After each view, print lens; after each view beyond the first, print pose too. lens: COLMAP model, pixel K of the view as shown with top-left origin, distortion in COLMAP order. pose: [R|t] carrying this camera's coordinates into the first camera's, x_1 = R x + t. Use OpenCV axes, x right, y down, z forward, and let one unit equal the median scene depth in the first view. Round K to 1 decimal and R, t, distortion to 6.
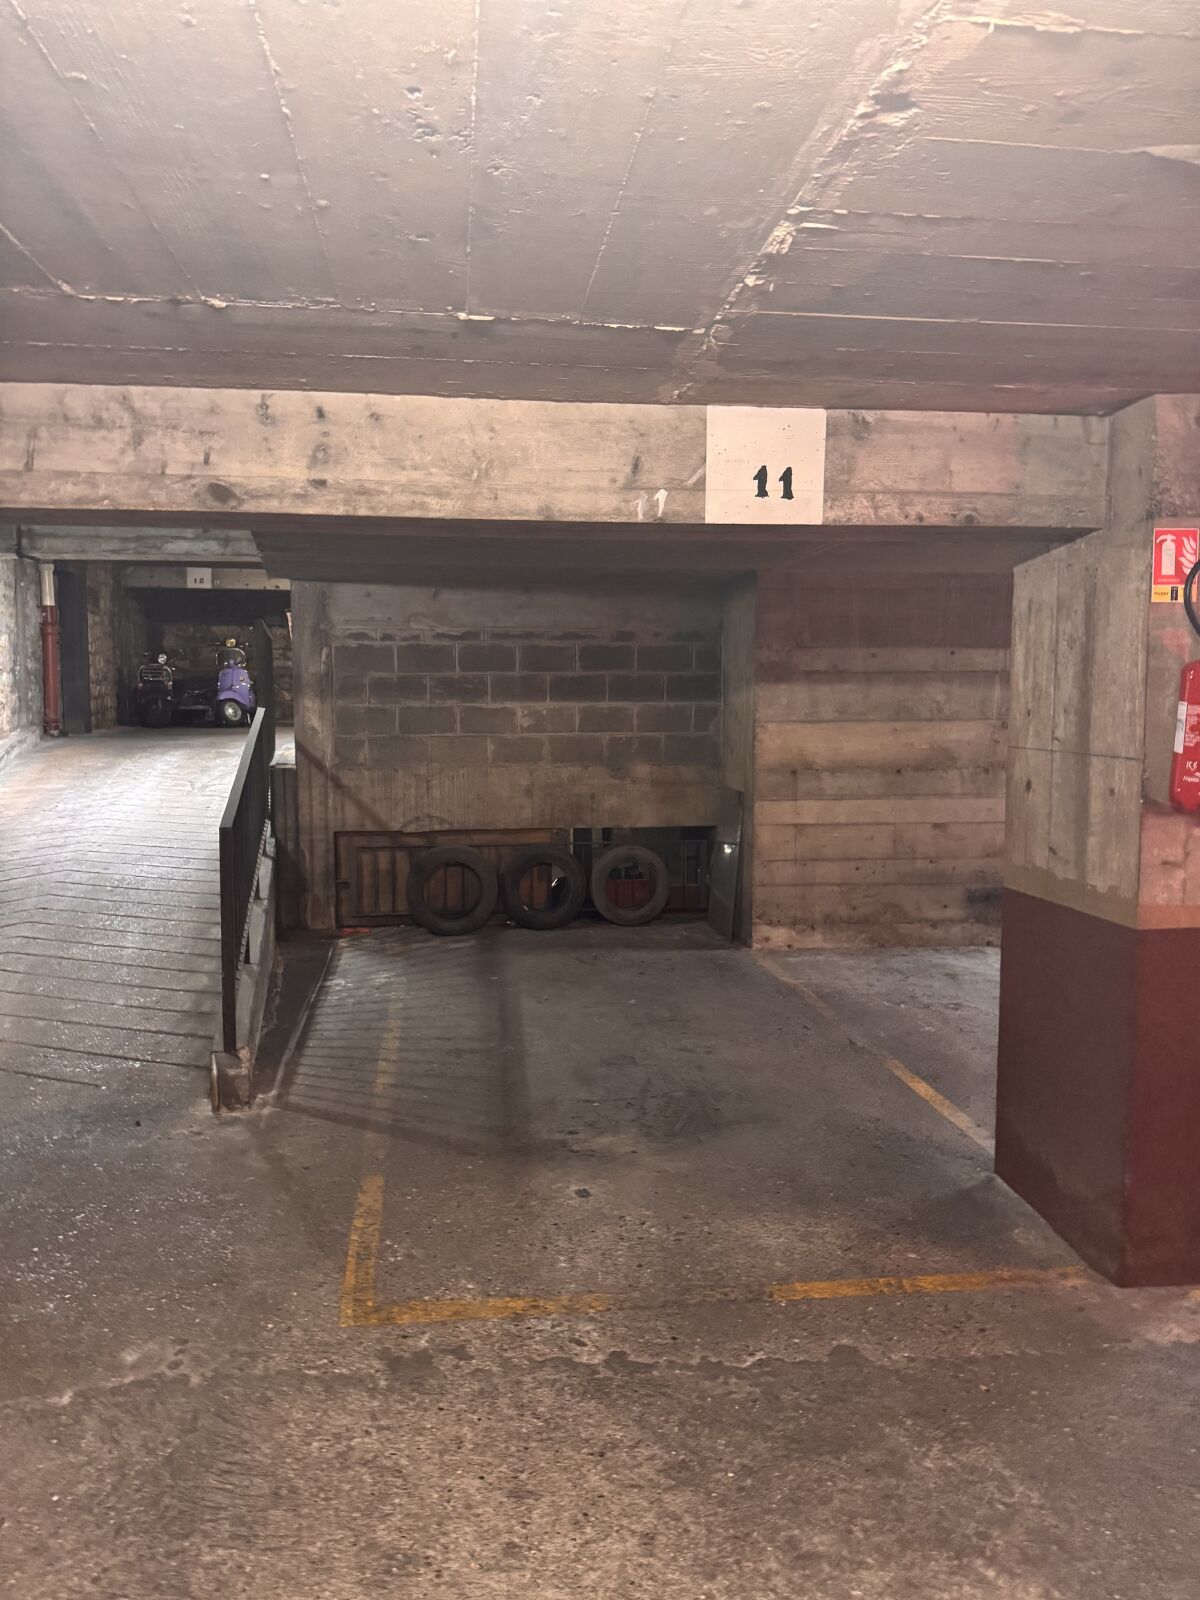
lens RADIAL K [[1116.0, 0, 600.0], [0, 1116.0, 800.0], [0, 0, 1]] dist [0.107849, -0.194079]
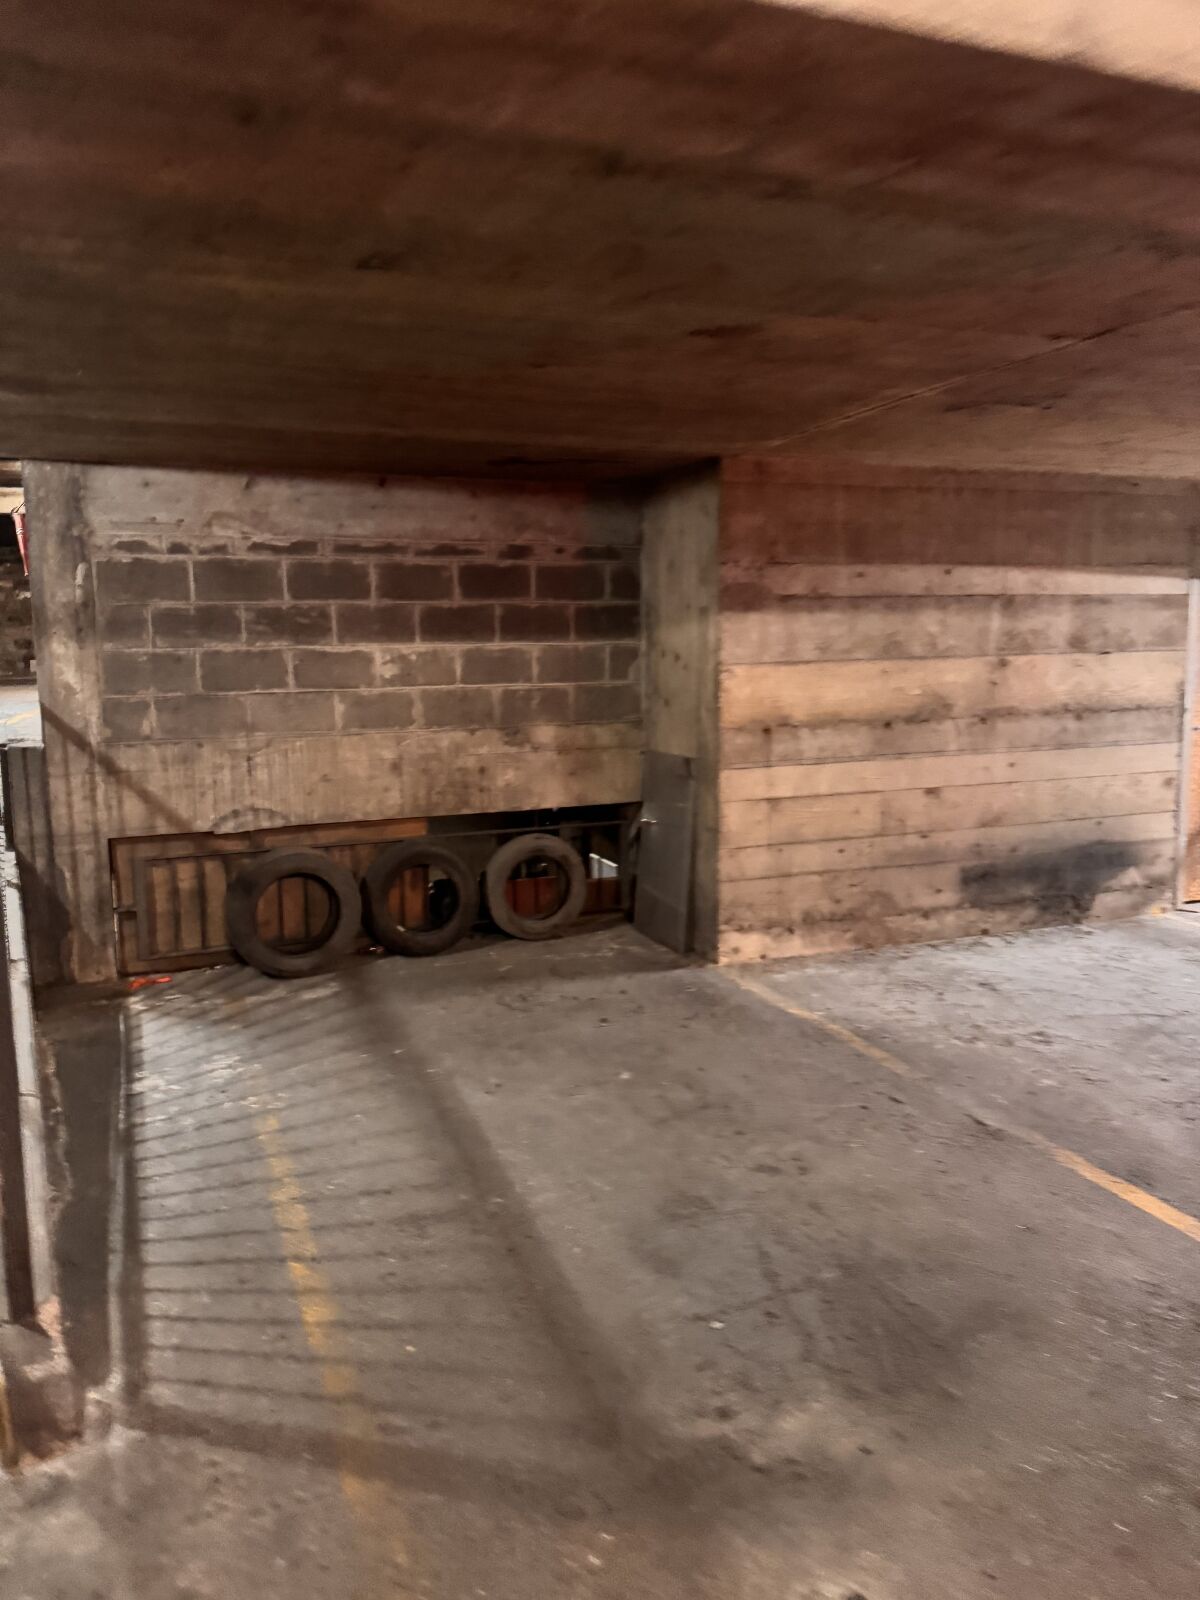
lens RADIAL K [[1116.0, 0, 600.0], [0, 1116.0, 800.0], [0, 0, 1]] dist [0.107849, -0.194079]
pose [[0.970204, -0.047226, 0.237644, -0.115198], [0.036519, 0.998118, 0.049260, -0.018645], [-0.239523, -0.039114, 0.970102, 0.280214]]
